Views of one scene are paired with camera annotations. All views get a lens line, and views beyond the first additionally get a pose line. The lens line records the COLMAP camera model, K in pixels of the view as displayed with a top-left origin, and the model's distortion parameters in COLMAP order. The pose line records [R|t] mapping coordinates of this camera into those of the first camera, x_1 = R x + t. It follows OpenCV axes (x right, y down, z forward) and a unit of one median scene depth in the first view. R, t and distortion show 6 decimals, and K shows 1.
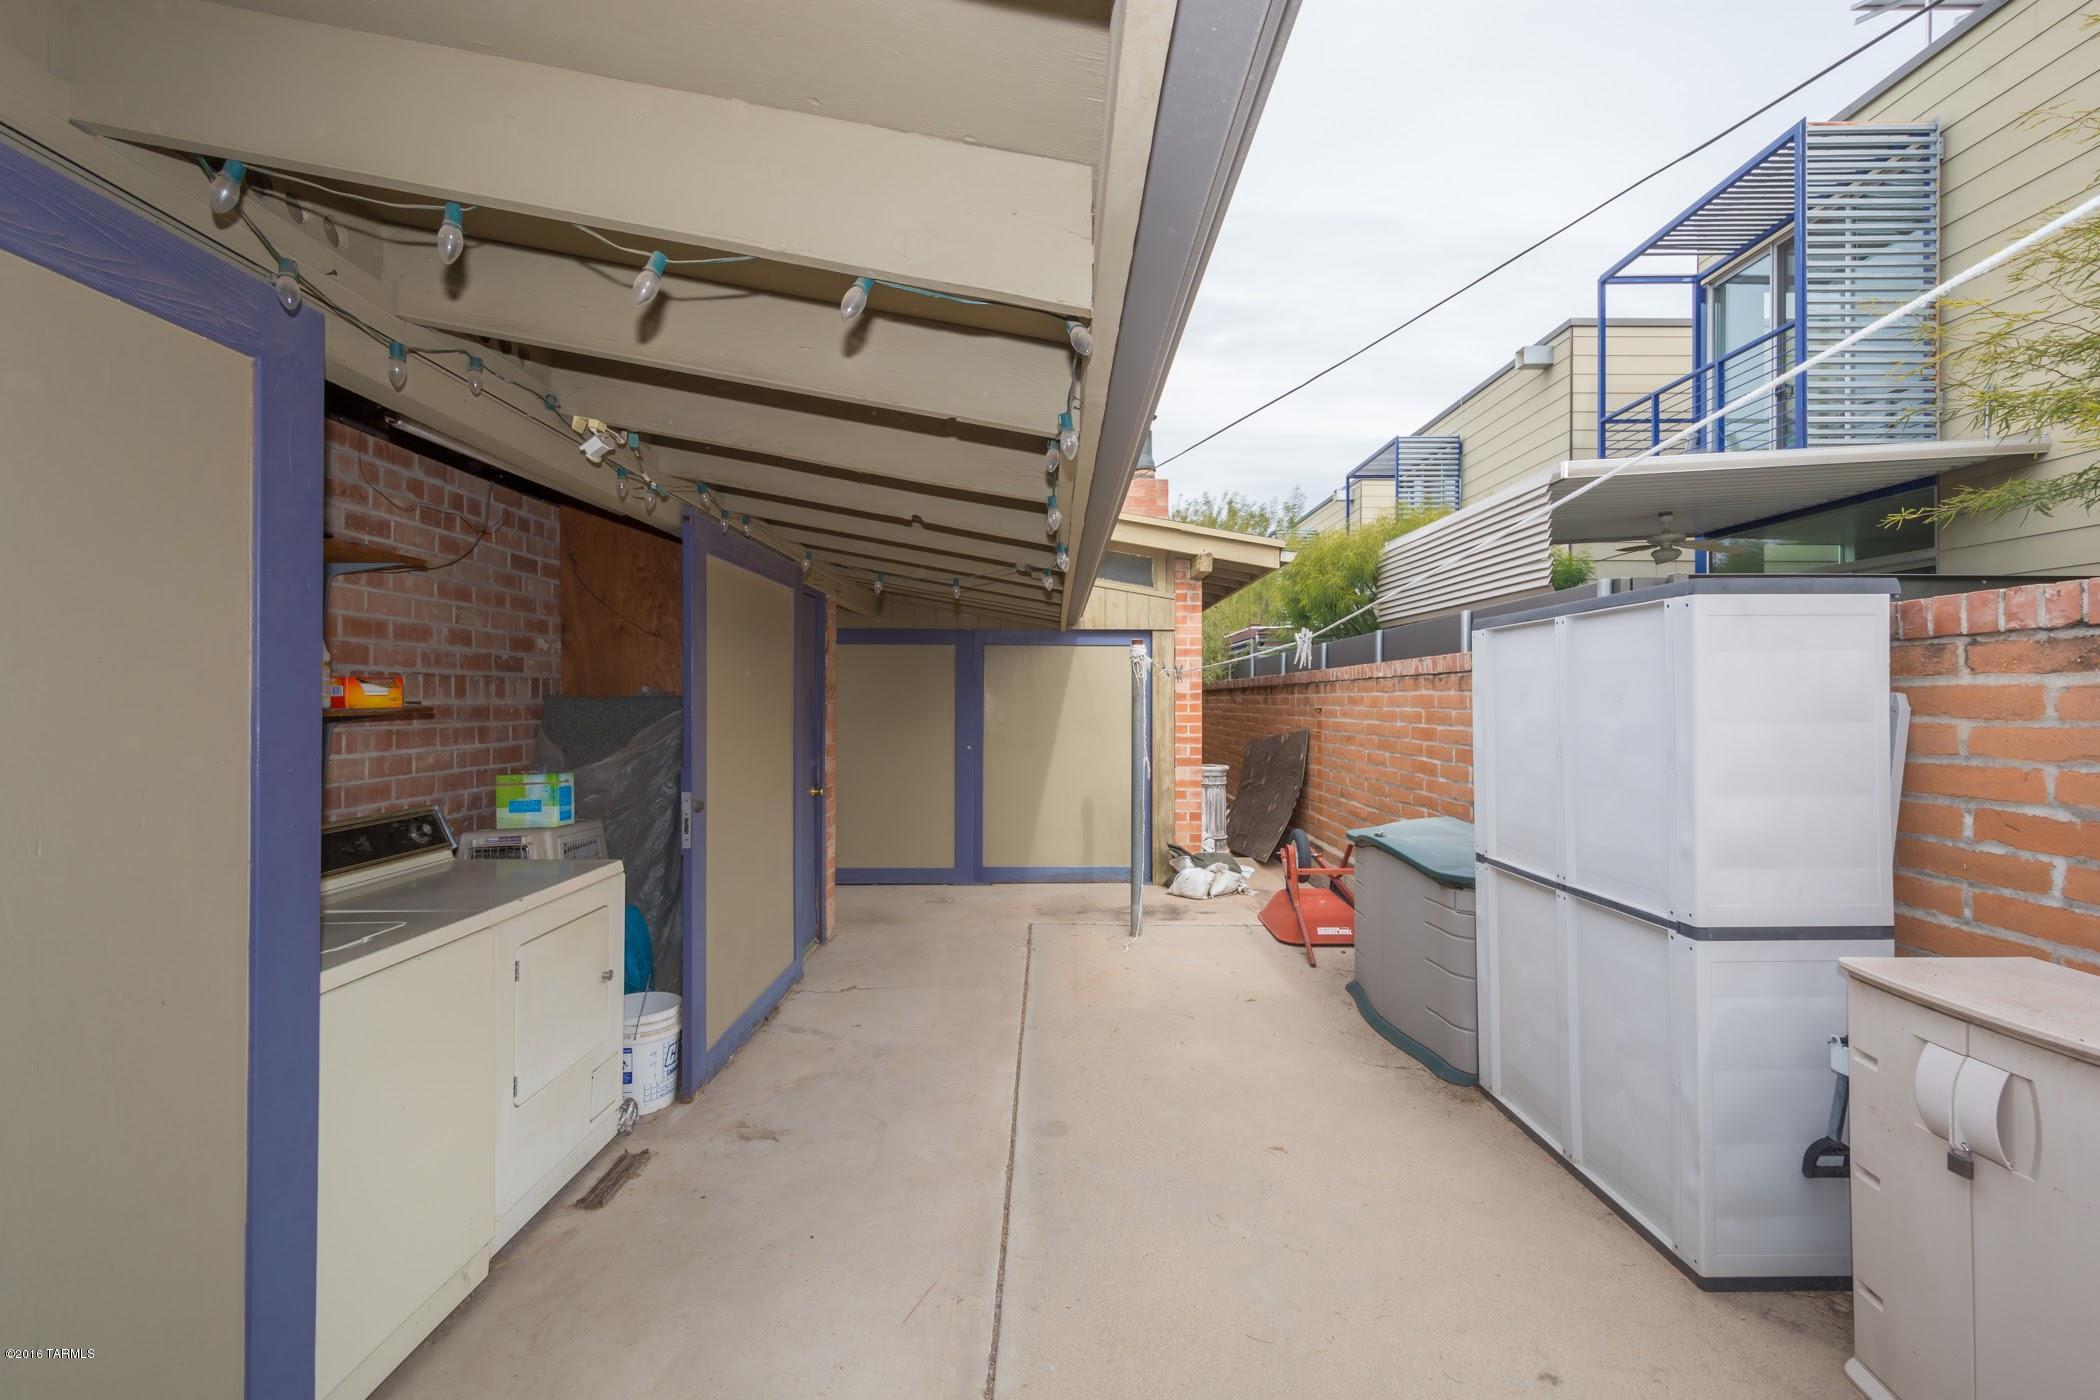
lens RADIAL K [[914.0, 0, 1060.2], [0, 914.0, 699.9], [0, 0, 1]] dist [0.013371, -0.006385]
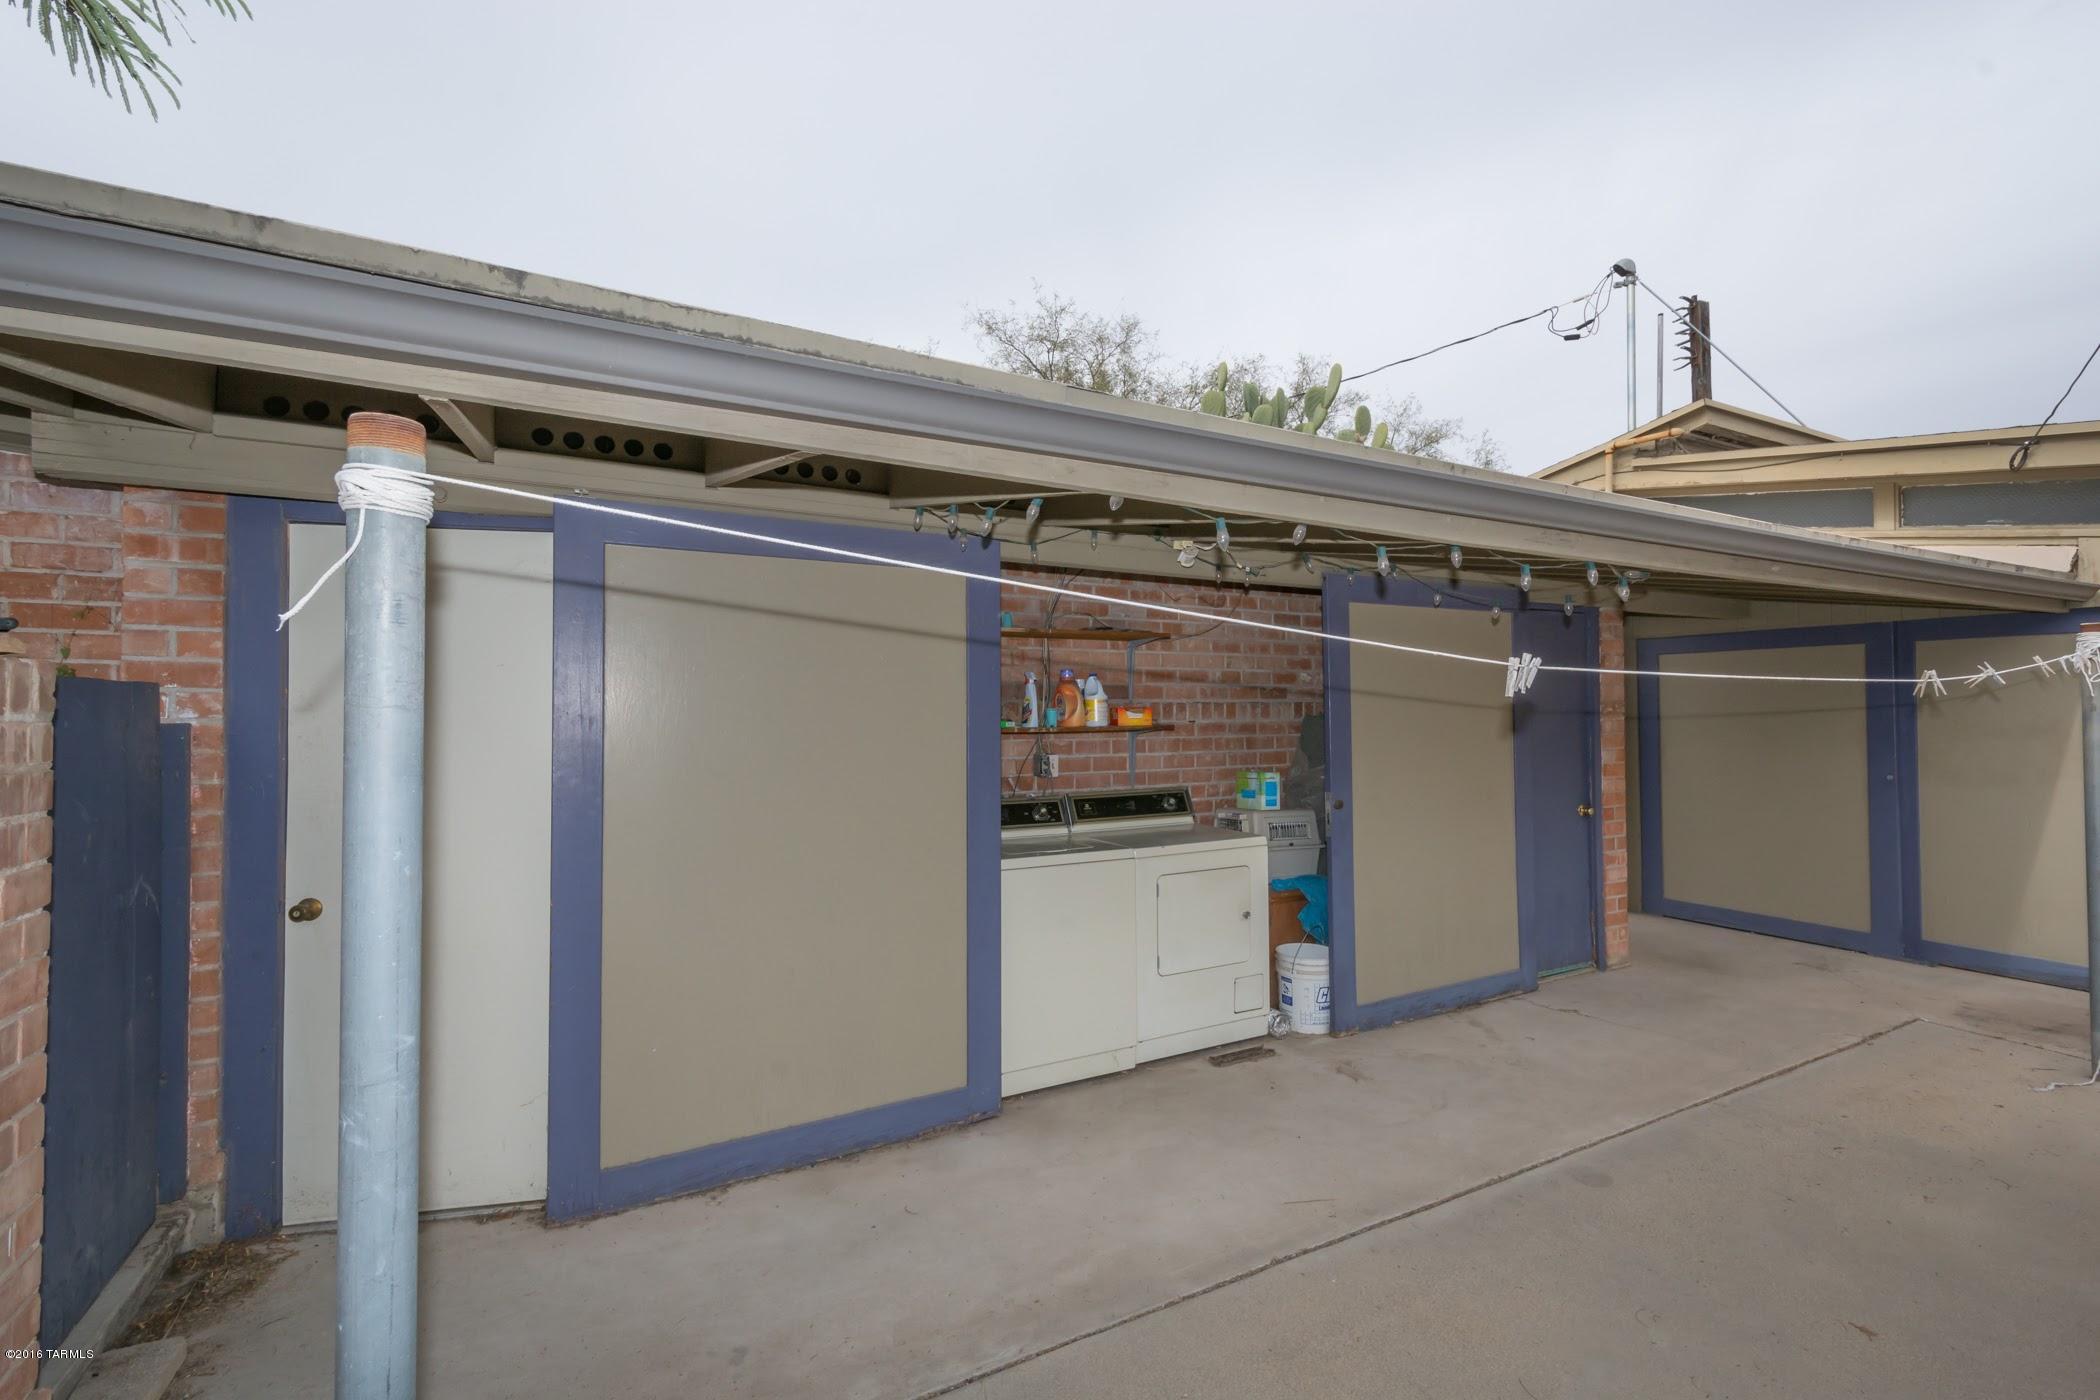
lens RADIAL K [[914.0, 0, 1060.2], [0, 914.0, 699.9], [0, 0, 1]] dist [0.013371, -0.006385]
pose [[0.465721, -0.016456, -0.884779, 0.543404], [0.006734, 0.999864, -0.015052, -0.011378], [0.884906, 0.001051, 0.465769, 0.072443]]
